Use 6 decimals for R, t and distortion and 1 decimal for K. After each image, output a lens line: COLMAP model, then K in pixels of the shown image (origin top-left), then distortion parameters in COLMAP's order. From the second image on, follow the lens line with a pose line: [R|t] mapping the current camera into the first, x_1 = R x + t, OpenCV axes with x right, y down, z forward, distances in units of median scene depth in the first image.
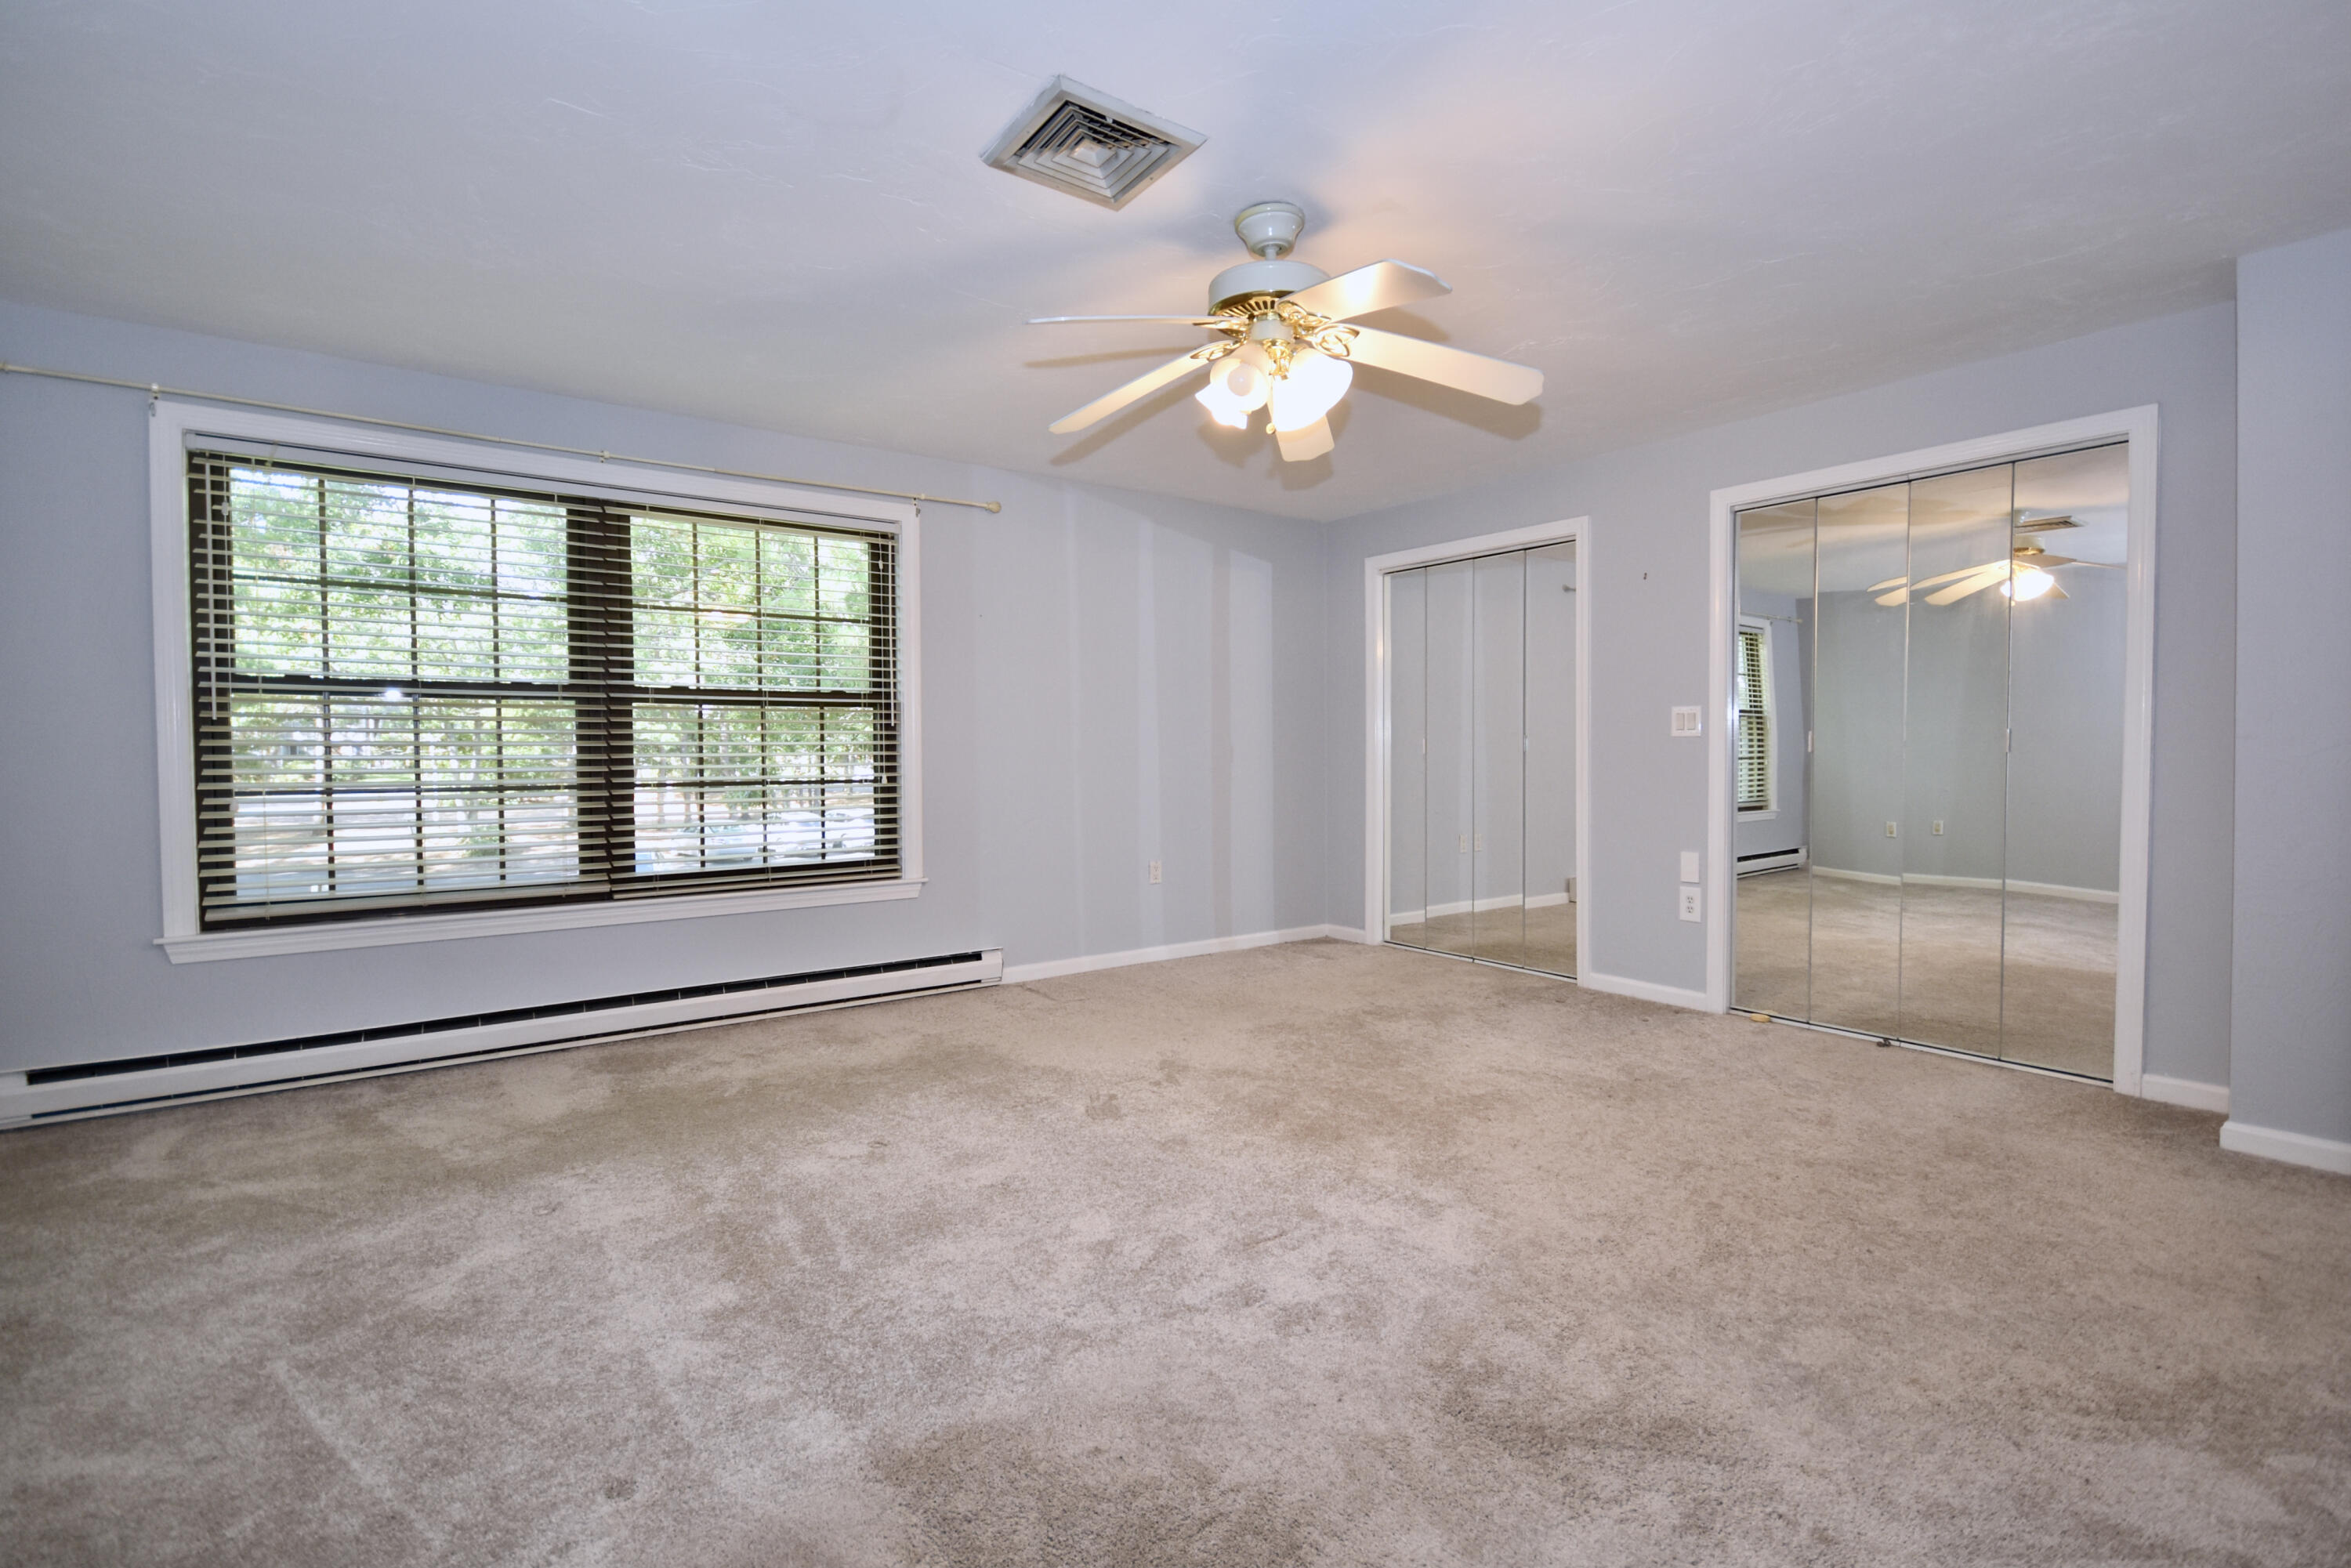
lens RADIAL K [[1080.5, 0, 1175.5], [0, 1080.5, 784.0], [0, 0, 1]] dist [-0.002006, -0.000339]
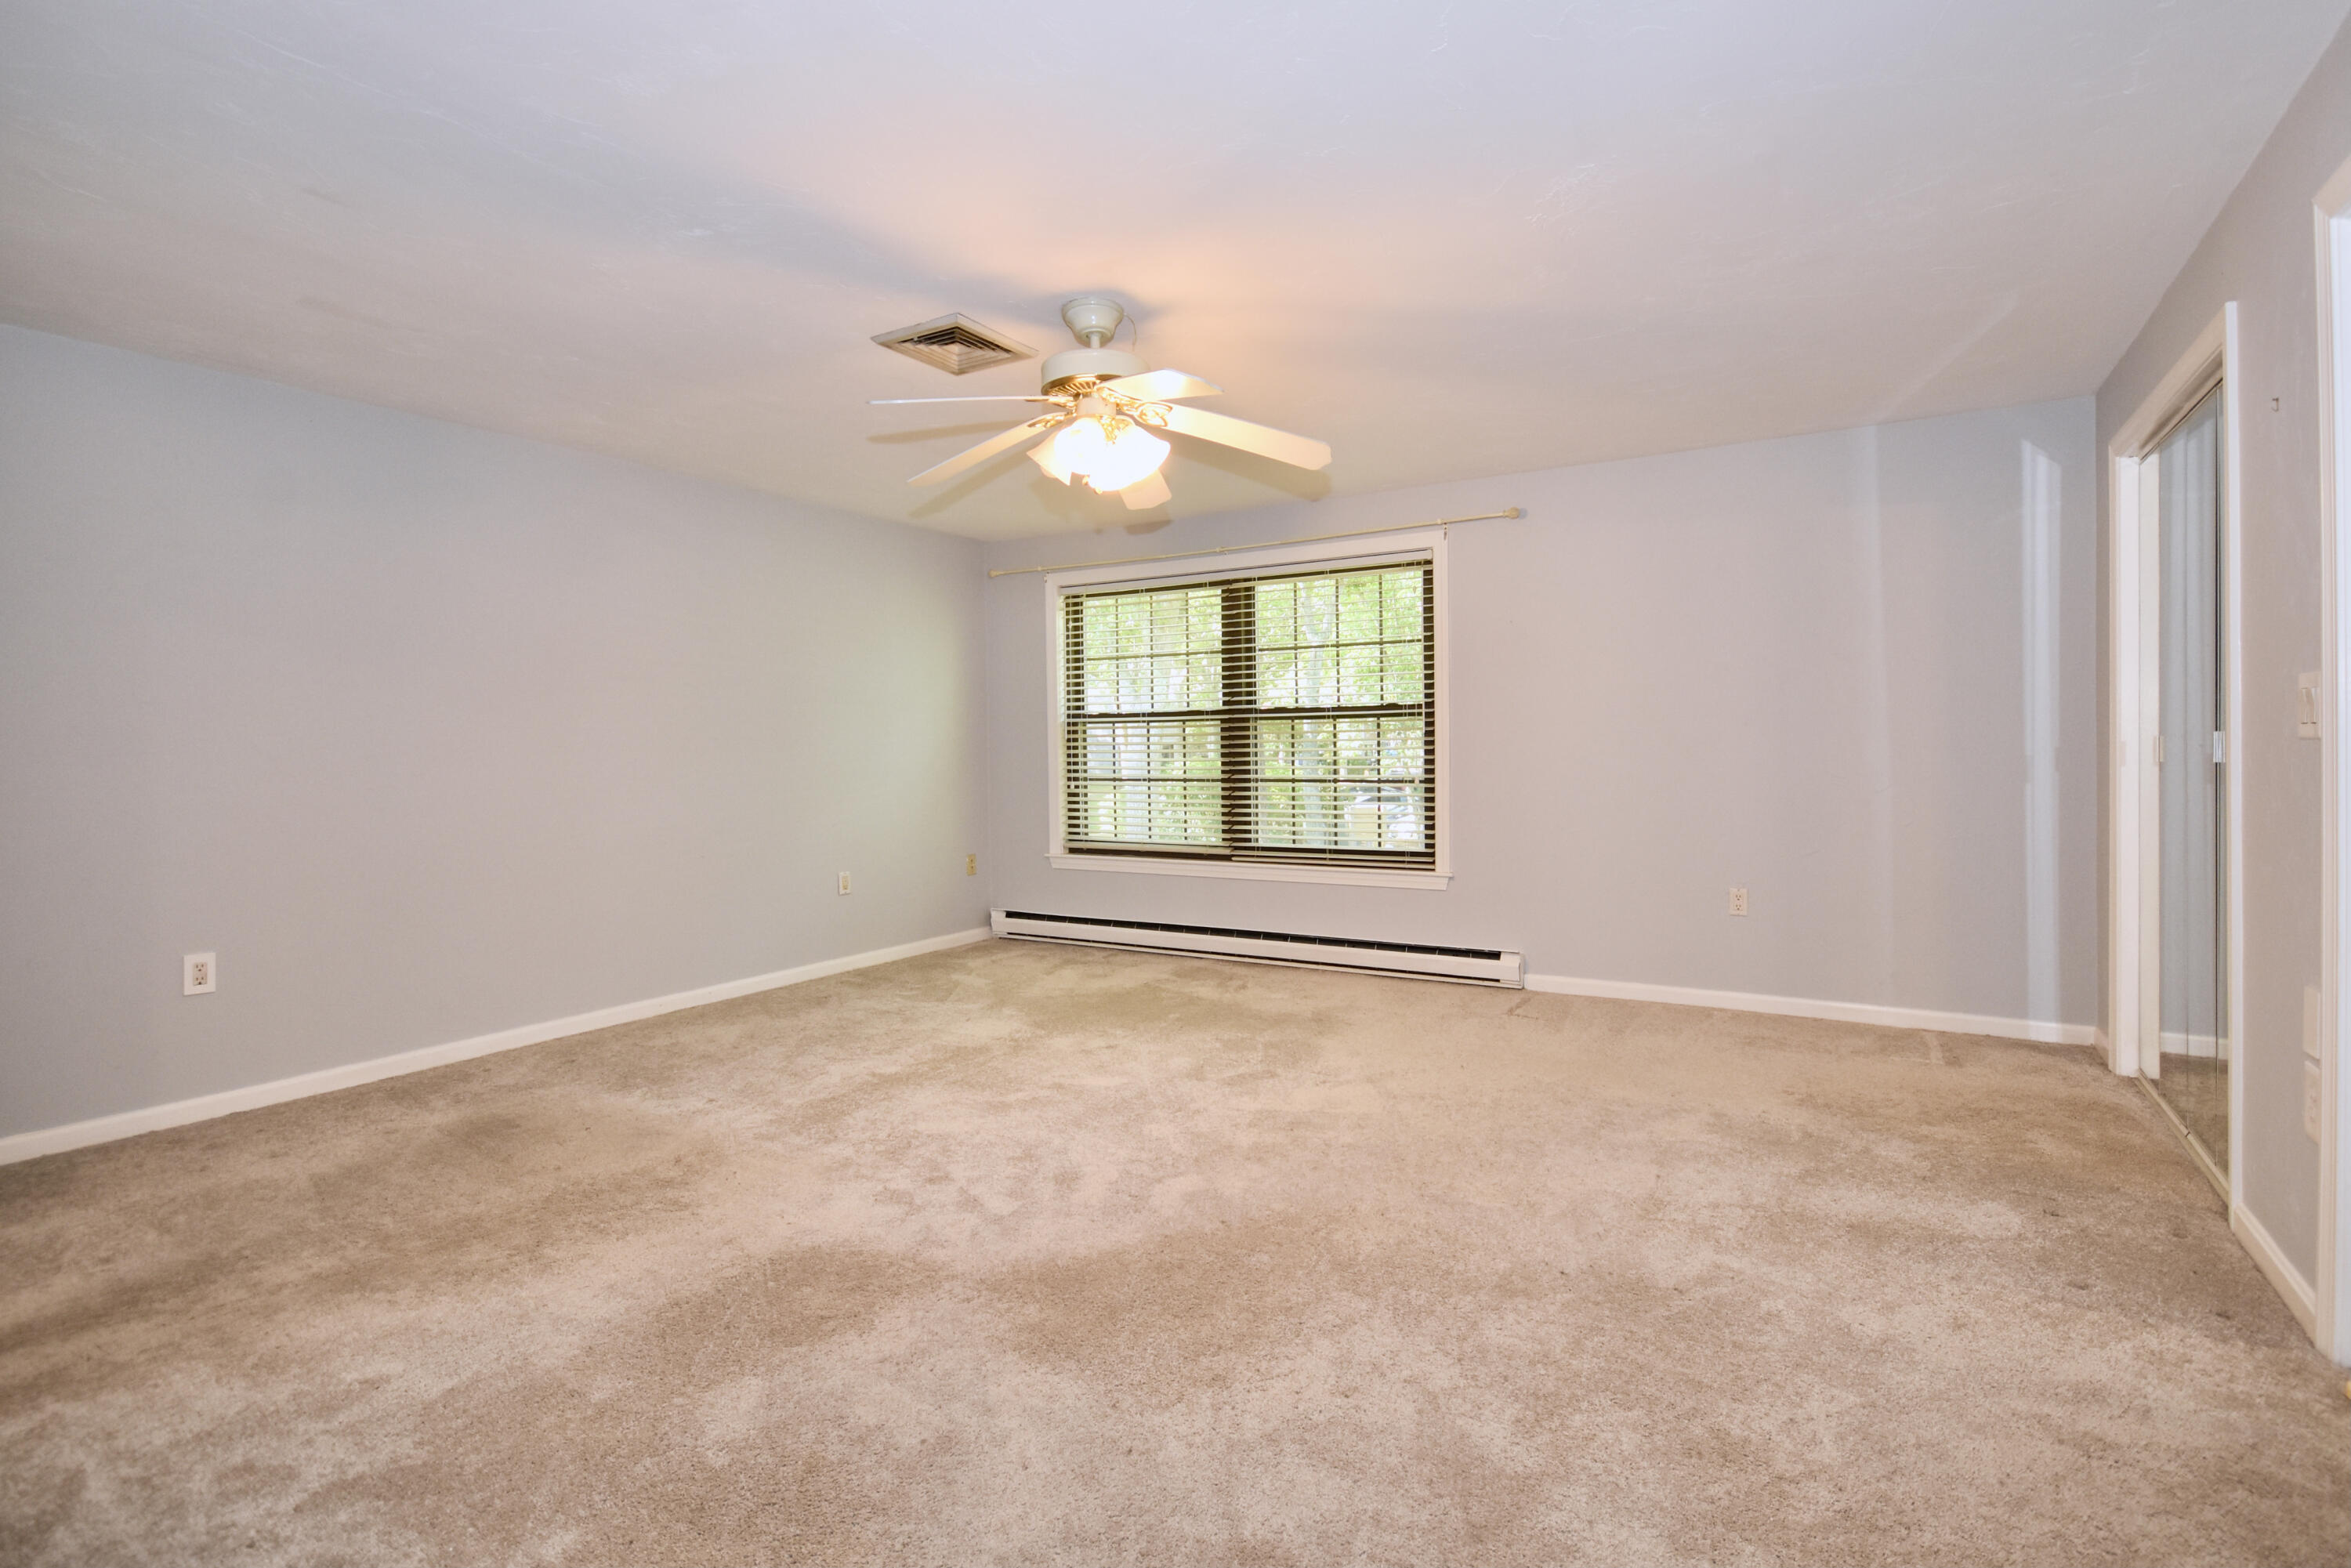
lens RADIAL K [[1031.3, 0, 1175.9], [0, 1031.3, 762.6], [0, 0, 1]] dist [0.001165, 0.000168]
pose [[0.407213, 0.010568, -0.913272, 0.676485], [-0.018810, 0.999818, 0.003183, -0.023968], [0.913140, 0.015883, 0.407337, 0.374415]]
